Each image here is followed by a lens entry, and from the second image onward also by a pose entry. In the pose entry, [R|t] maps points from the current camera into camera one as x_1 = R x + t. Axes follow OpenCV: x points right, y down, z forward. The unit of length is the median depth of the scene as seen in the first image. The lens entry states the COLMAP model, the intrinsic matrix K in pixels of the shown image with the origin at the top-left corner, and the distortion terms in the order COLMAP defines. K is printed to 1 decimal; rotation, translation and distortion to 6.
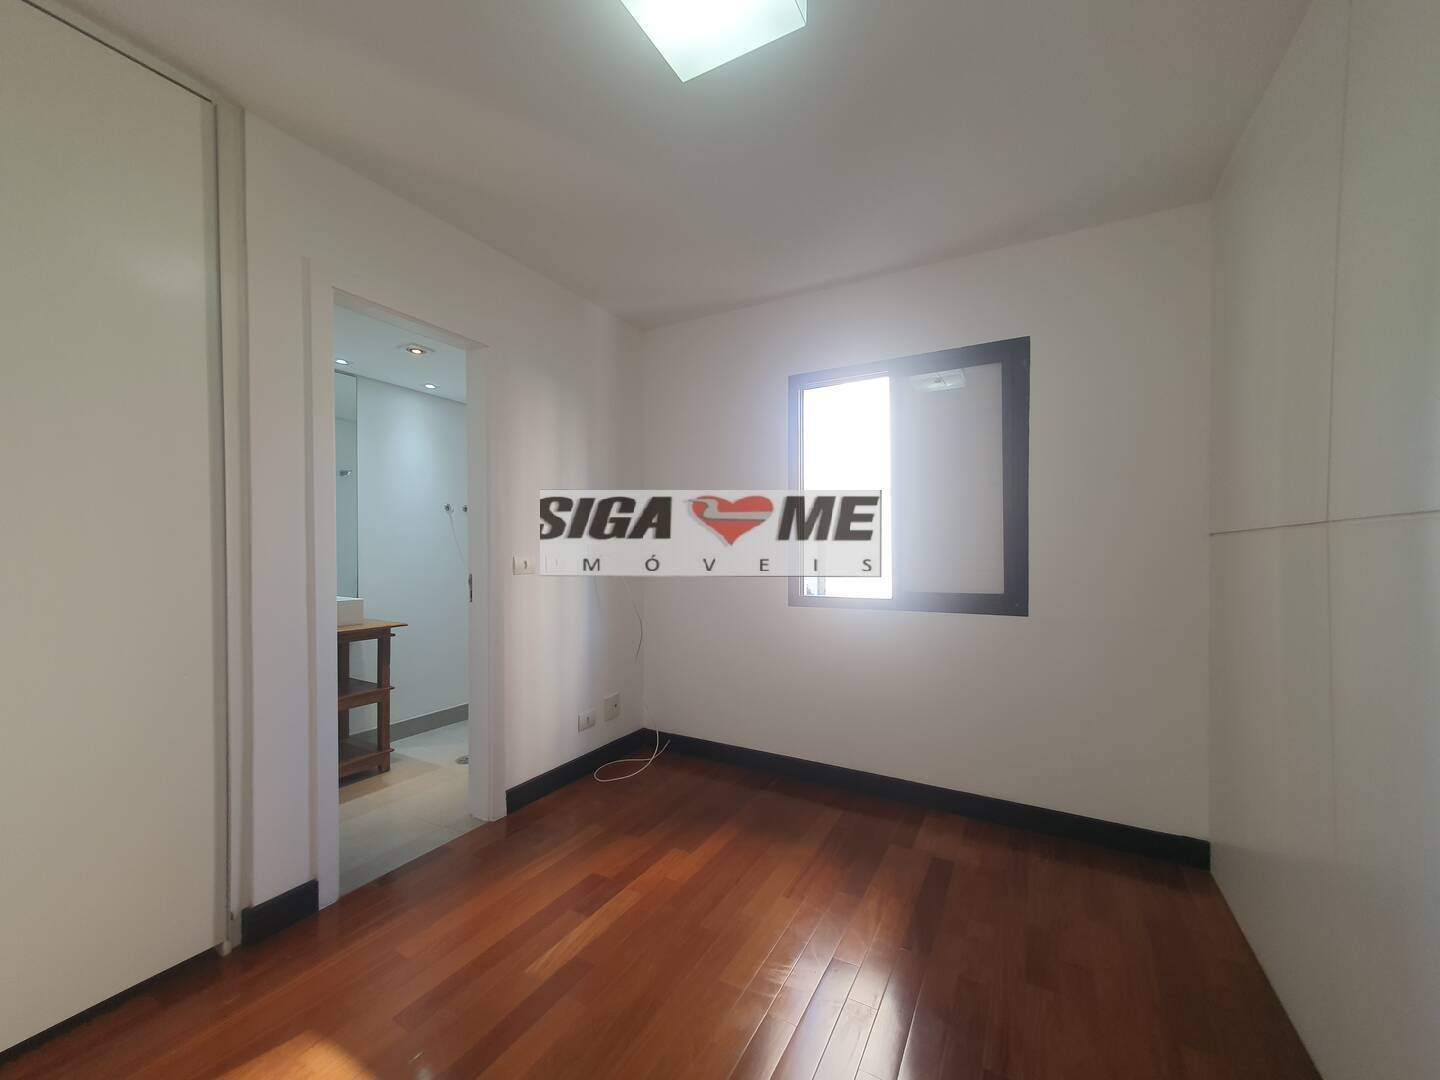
lens RADIAL K [[568.6, 0, 724.7], [0, 568.6, 550.9], [0, 0, 1]] dist [0.008129, -0.001482]
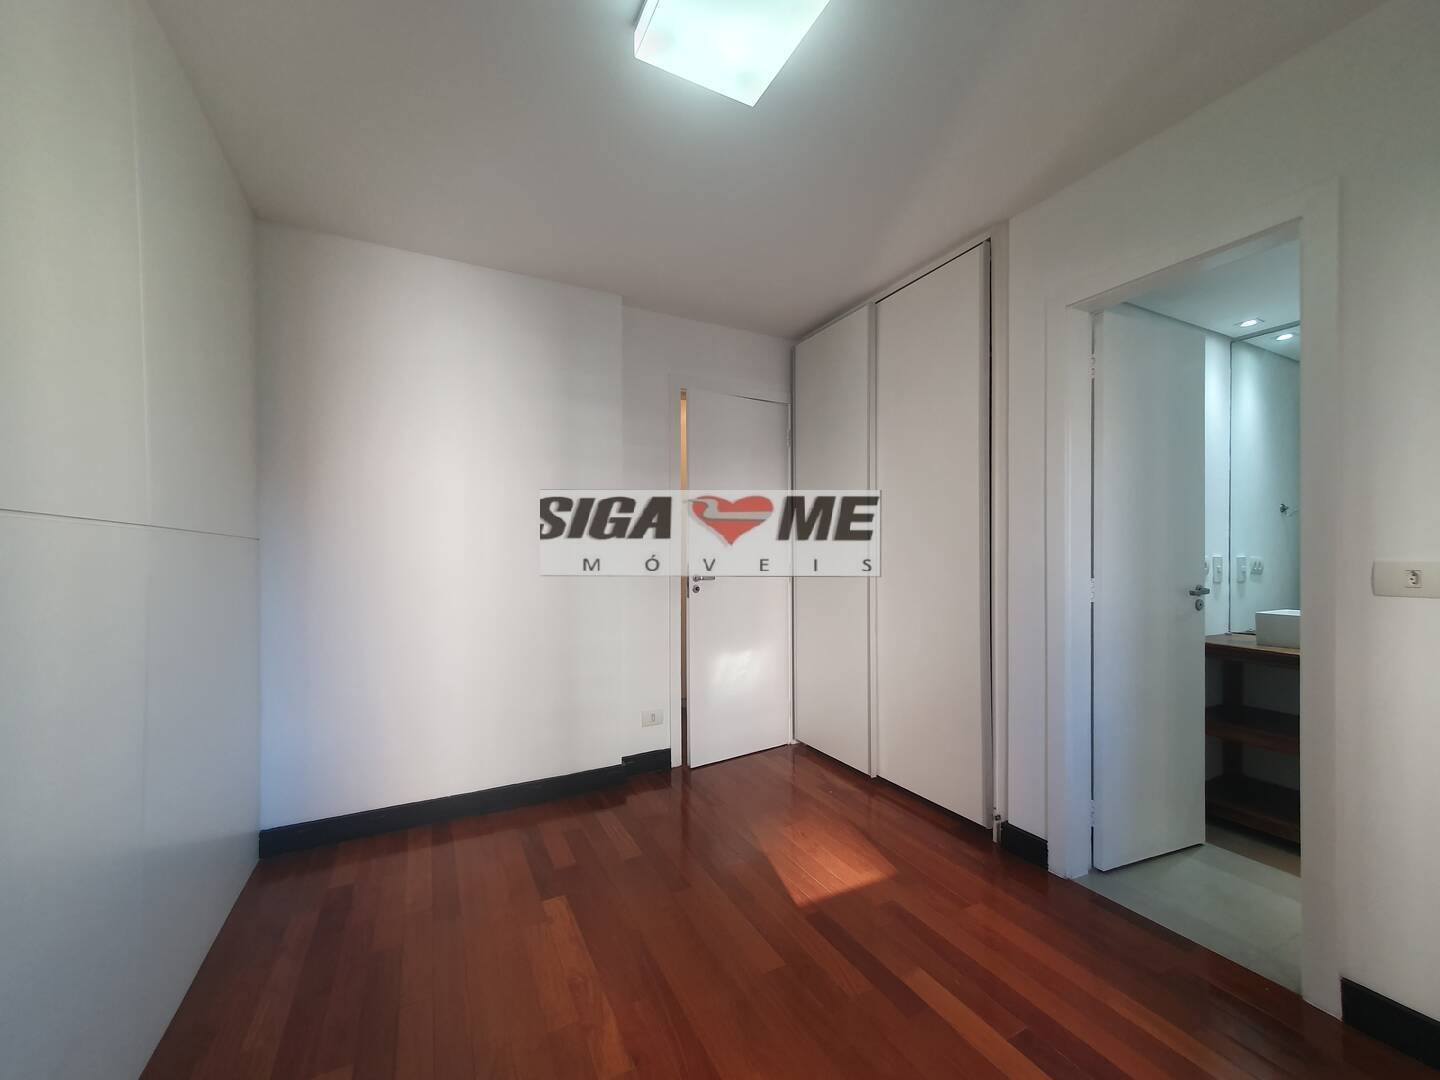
lens RADIAL K [[568.6, 0, 719.5], [0, 568.6, 545.7], [0, 0, 1]] dist [0.008129, -0.001482]
pose [[-0.556925, -0.001039, -0.830562, 0.620381], [0.006442, 0.999964, -0.005571, -0.019094], [0.830538, -0.008453, -0.556898, 1.125300]]
